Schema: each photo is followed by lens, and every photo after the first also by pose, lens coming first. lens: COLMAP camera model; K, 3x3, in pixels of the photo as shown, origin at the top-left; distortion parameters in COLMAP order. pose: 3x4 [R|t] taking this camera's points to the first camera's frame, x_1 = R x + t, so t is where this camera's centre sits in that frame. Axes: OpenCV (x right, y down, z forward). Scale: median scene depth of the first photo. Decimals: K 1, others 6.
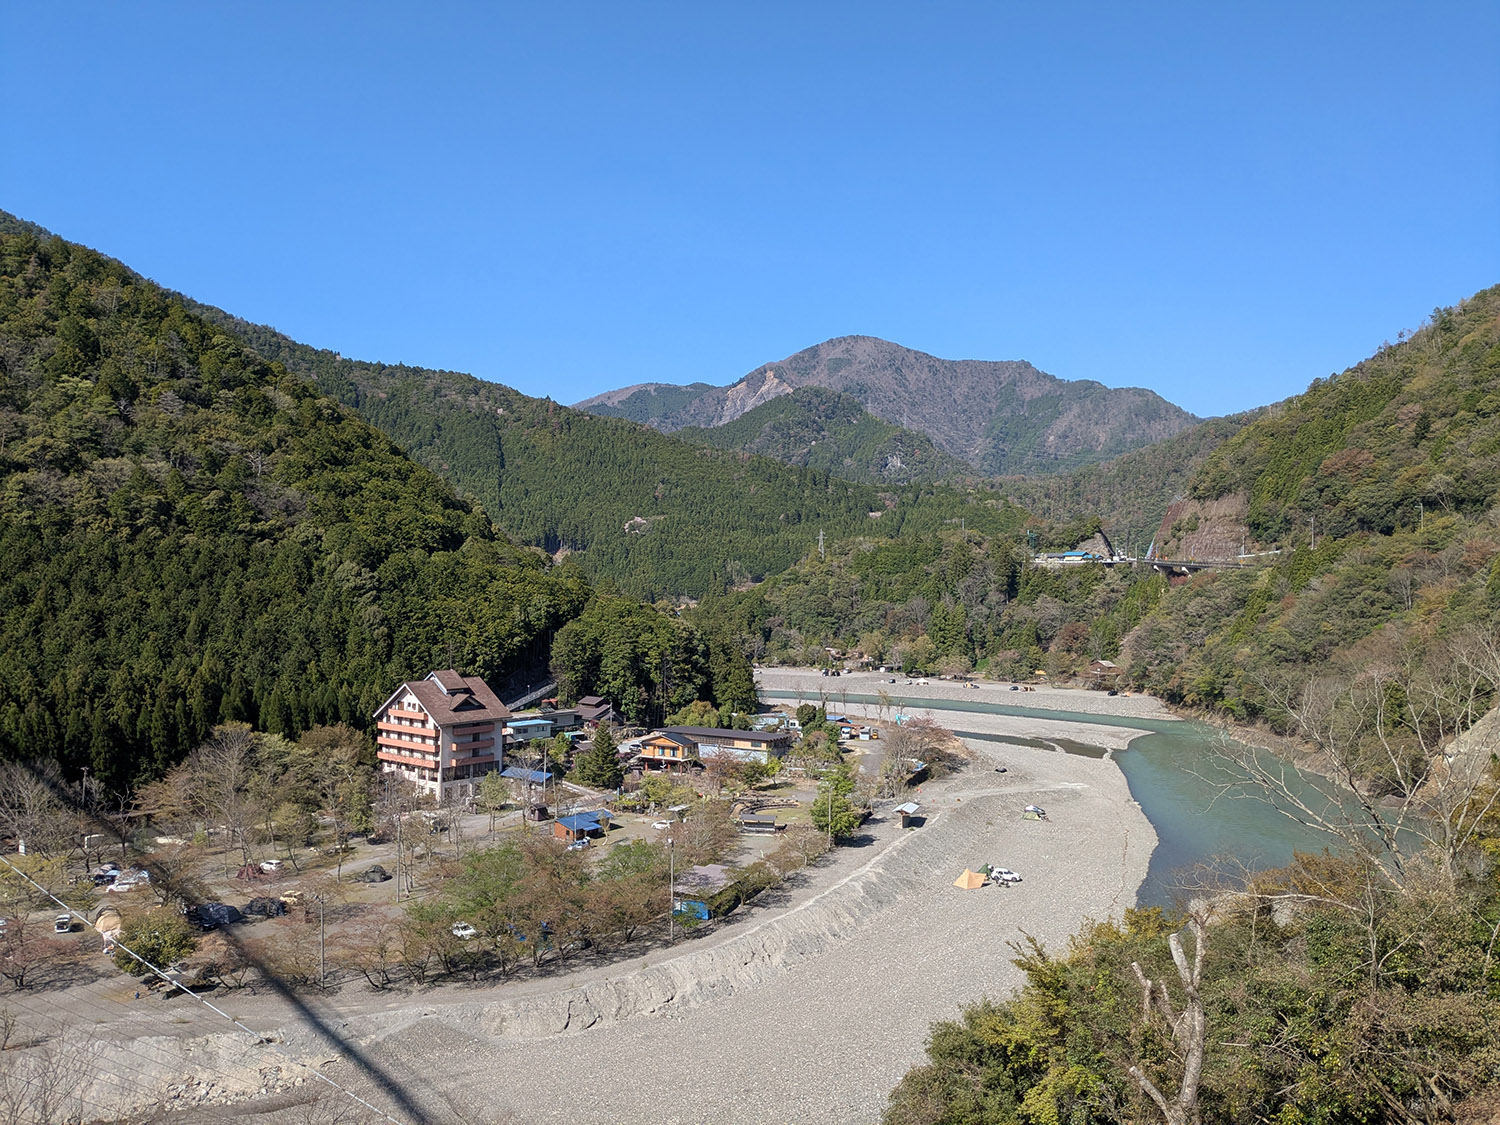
lens RADIAL K [[1184.4, 0, 740.3], [0, 1184.4, 561.3], [0, 0, 1]] dist [0.065432, -0.102544]
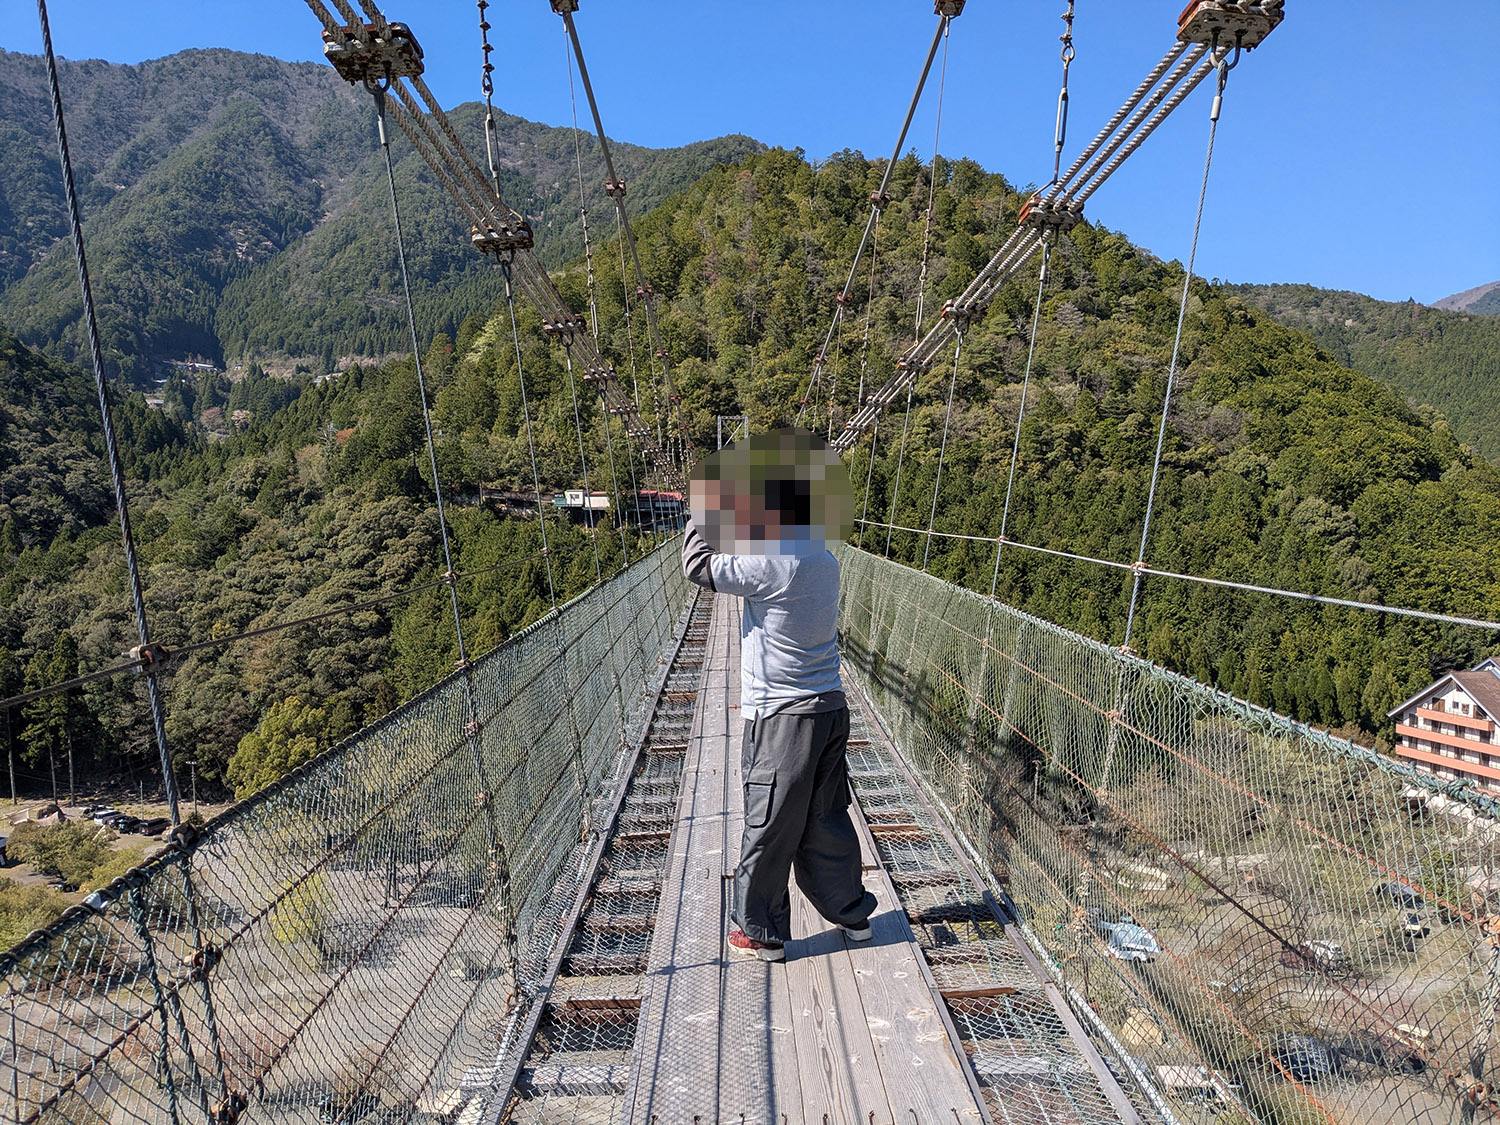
lens RADIAL K [[1173.8, 0, 752.4], [0, 1173.8, 594.3], [0, 0, 1]] dist [0.059588, -0.095440]
pose [[0.810363, 0.027198, -0.585296, -0.171759], [0.017527, 0.997350, 0.070614, 0.002180], [0.585665, -0.067481, 0.807739, 0.184575]]
